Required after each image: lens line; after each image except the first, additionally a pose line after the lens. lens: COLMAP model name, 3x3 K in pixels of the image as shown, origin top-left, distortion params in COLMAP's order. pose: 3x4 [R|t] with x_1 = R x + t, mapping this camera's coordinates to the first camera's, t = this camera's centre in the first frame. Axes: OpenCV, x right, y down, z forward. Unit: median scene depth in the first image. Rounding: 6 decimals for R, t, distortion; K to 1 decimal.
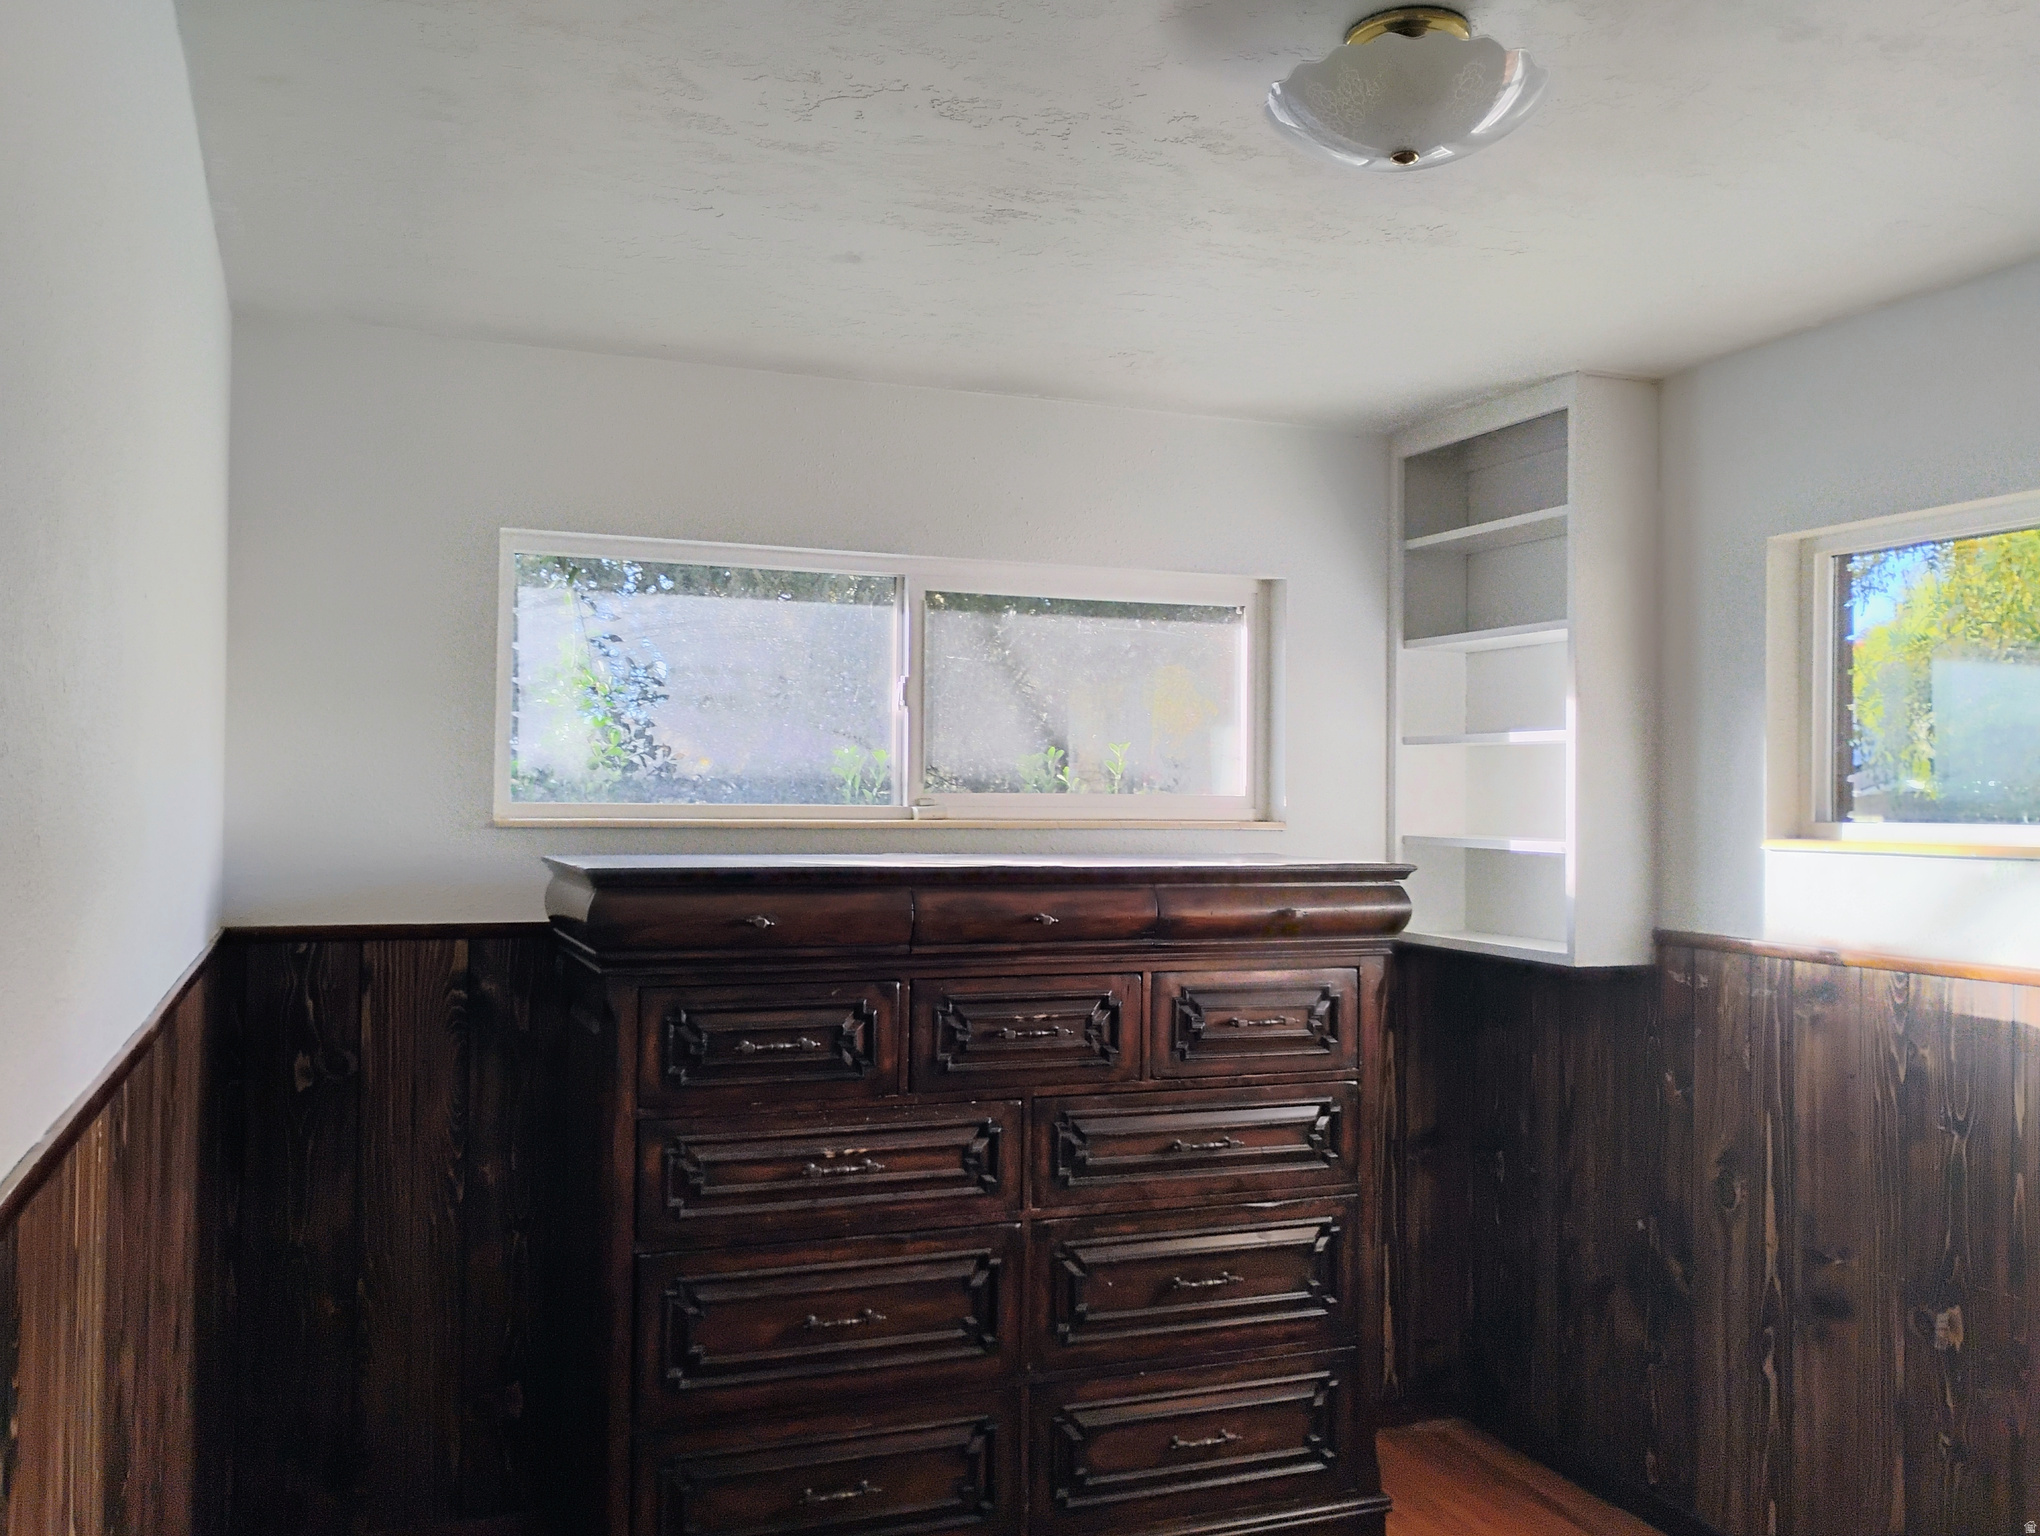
lens RADIAL K [[1663.3, 0, 1011.9], [0, 1663.3, 770.4], [0, 0, 1]] dist [0.058437, -0.088671]
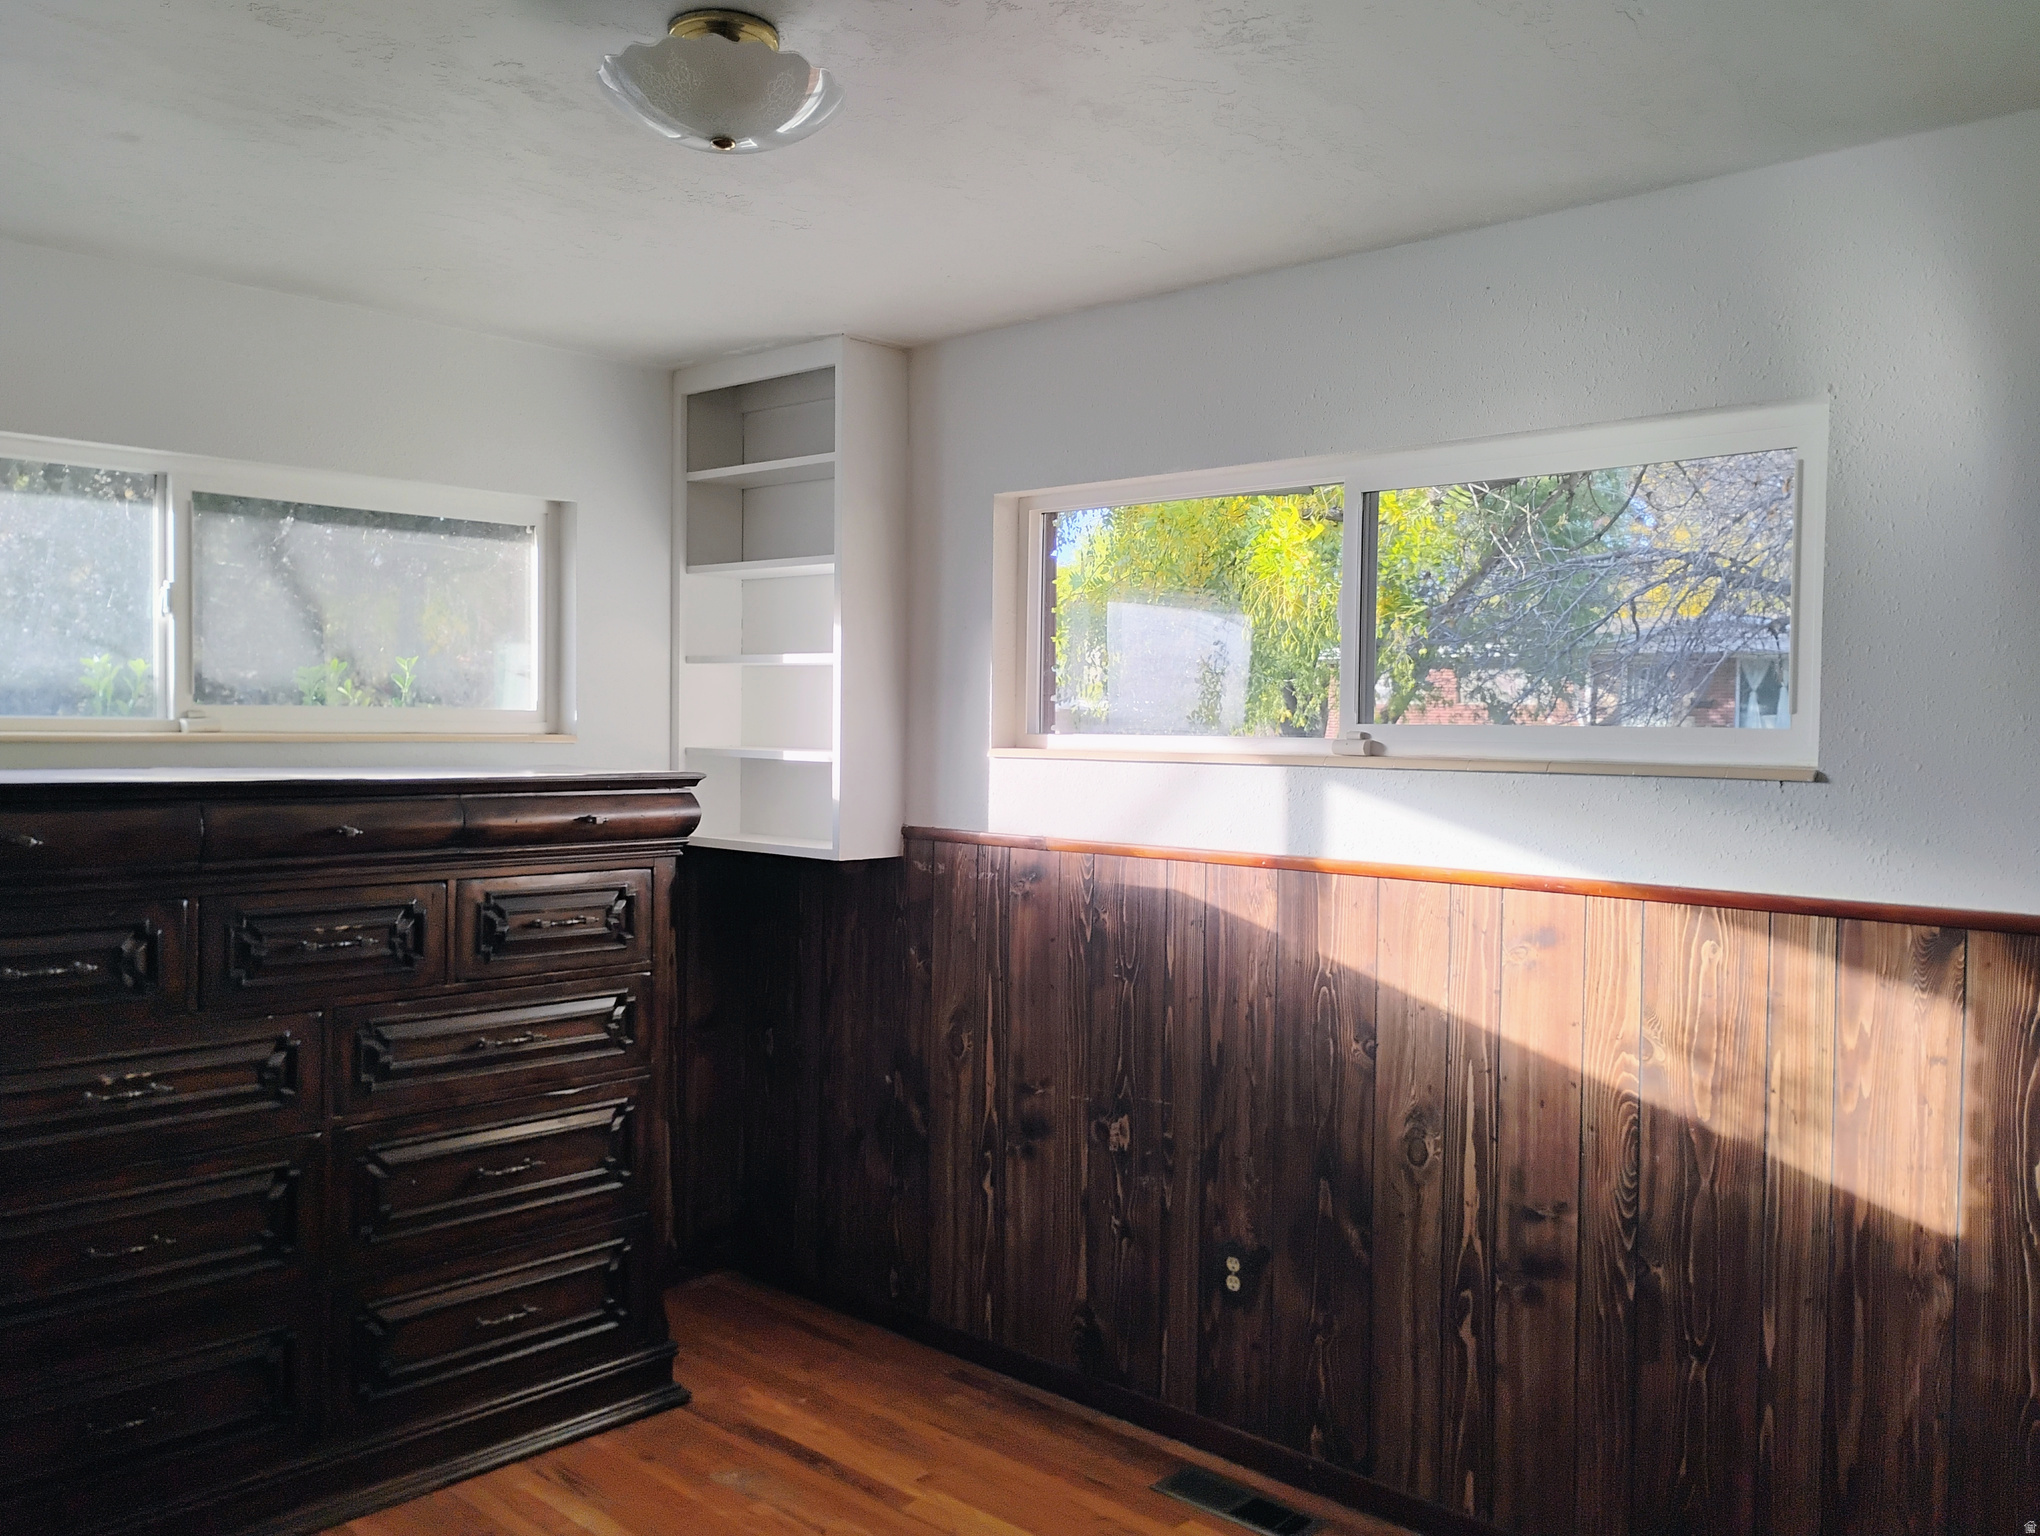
lens RADIAL K [[1712.6, 0, 1007.2], [0, 1712.6, 761.9], [0, 0, 1]] dist [0.031659, -0.045552]
pose [[0.898324, -0.007989, 0.439262, -0.075888], [-0.010918, 0.999120, 0.040498, 0.001427], [-0.439199, -0.041176, 0.897446, -0.101222]]
